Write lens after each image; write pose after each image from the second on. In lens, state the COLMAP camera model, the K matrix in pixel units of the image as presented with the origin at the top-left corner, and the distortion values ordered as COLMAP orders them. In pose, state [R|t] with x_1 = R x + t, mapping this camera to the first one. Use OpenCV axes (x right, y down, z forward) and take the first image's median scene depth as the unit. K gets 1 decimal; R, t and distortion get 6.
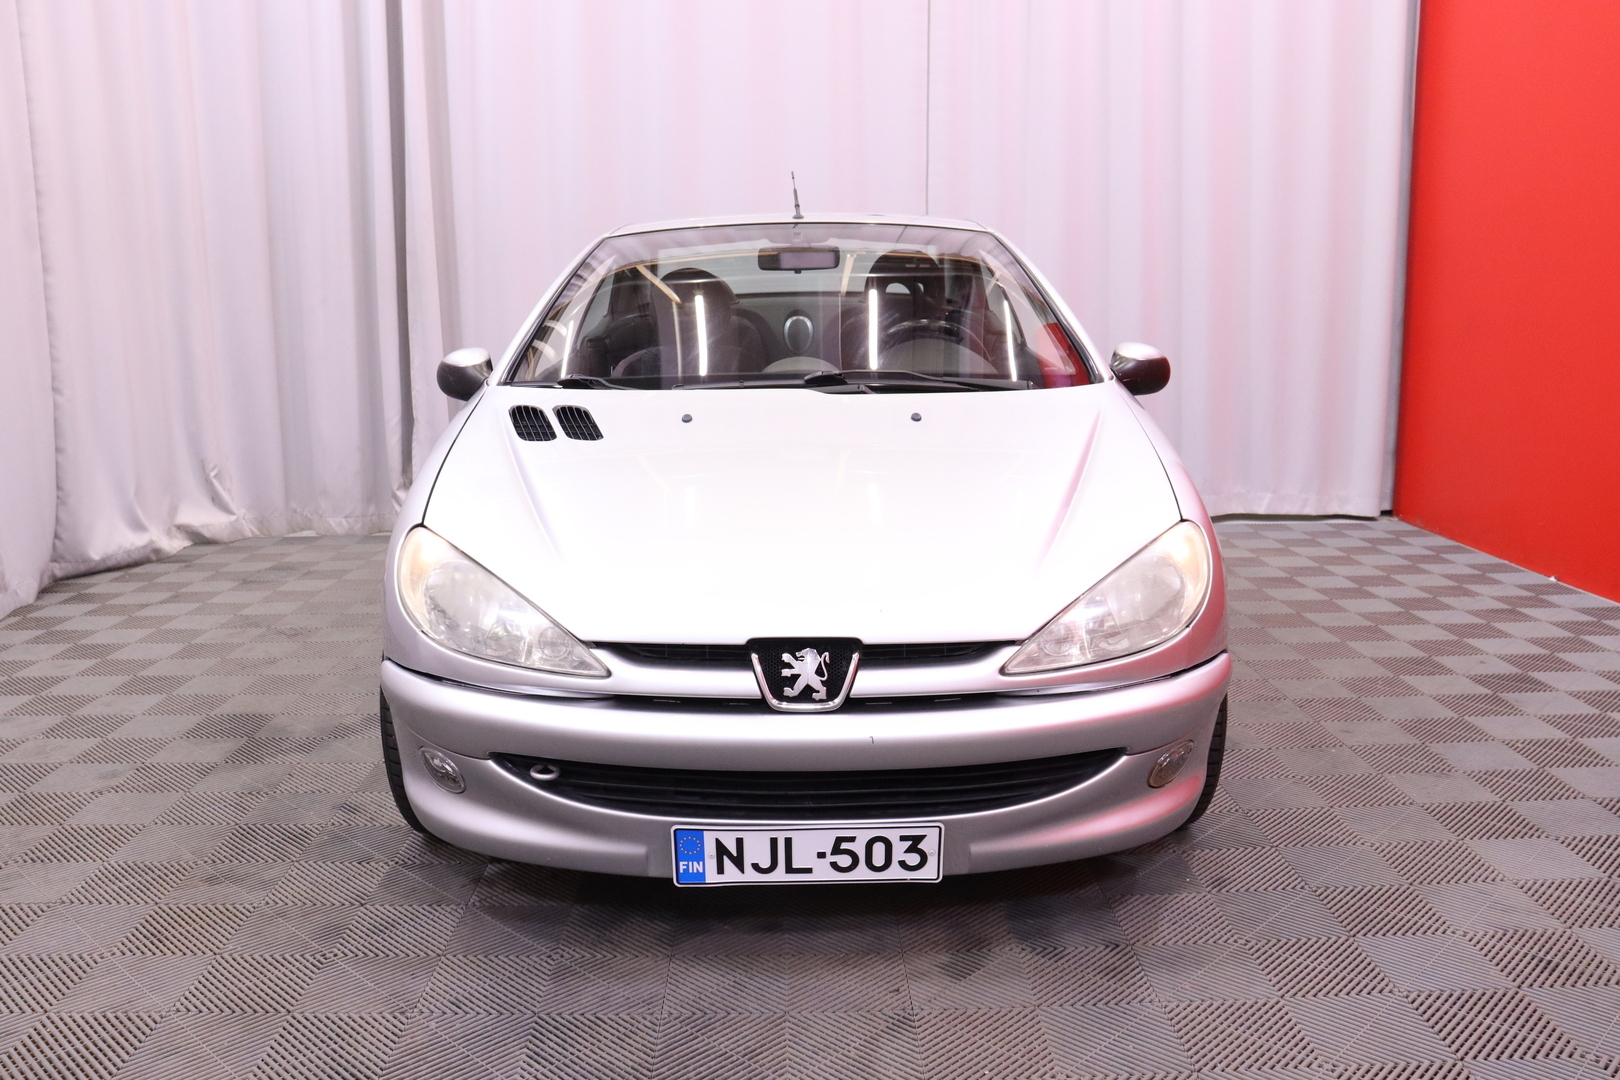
lens RADIAL K [[1378.1, 0, 772.7], [0, 1378.1, 503.9], [0, 0, 1]] dist [-0.174706, 0.159879]
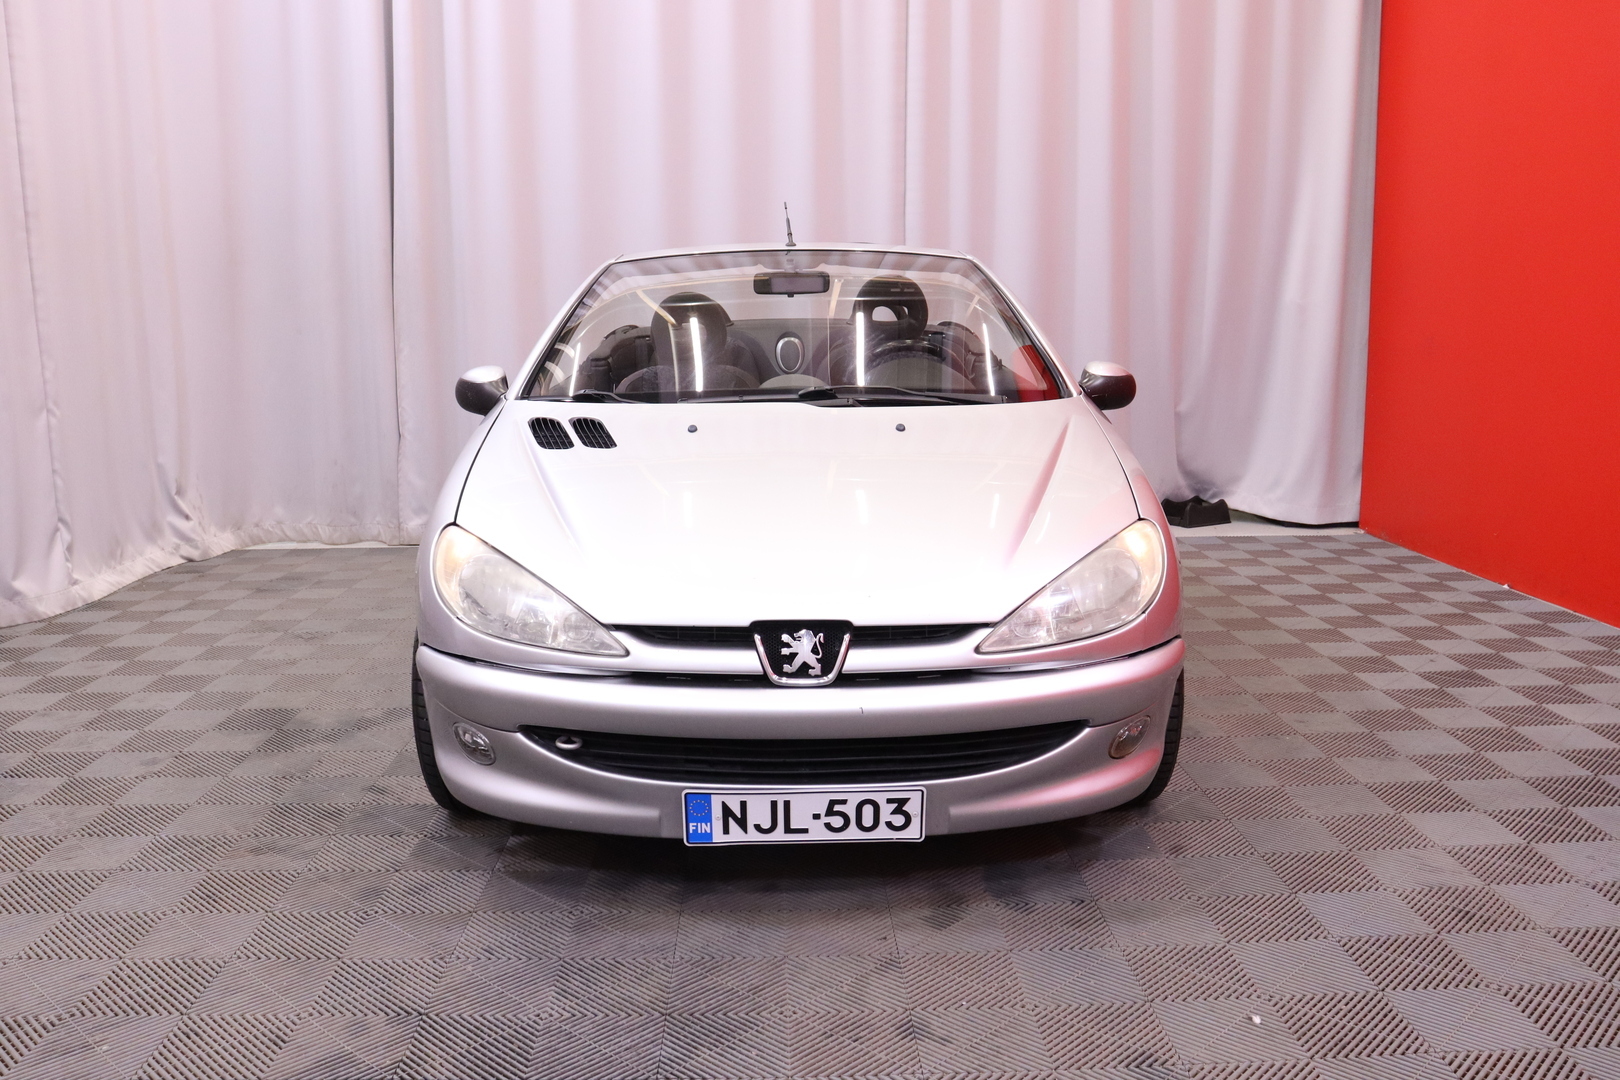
lens RADIAL K [[1378.1, 0, 772.7], [0, 1378.1, 503.9], [0, 0, 1]] dist [-0.174706, 0.159879]
pose [[0.999941, -0.000285, 0.010842, -0.011233], [0.000458, 0.999873, -0.015912, 0.017426], [-0.010836, 0.015916, 0.999815, -0.113652]]
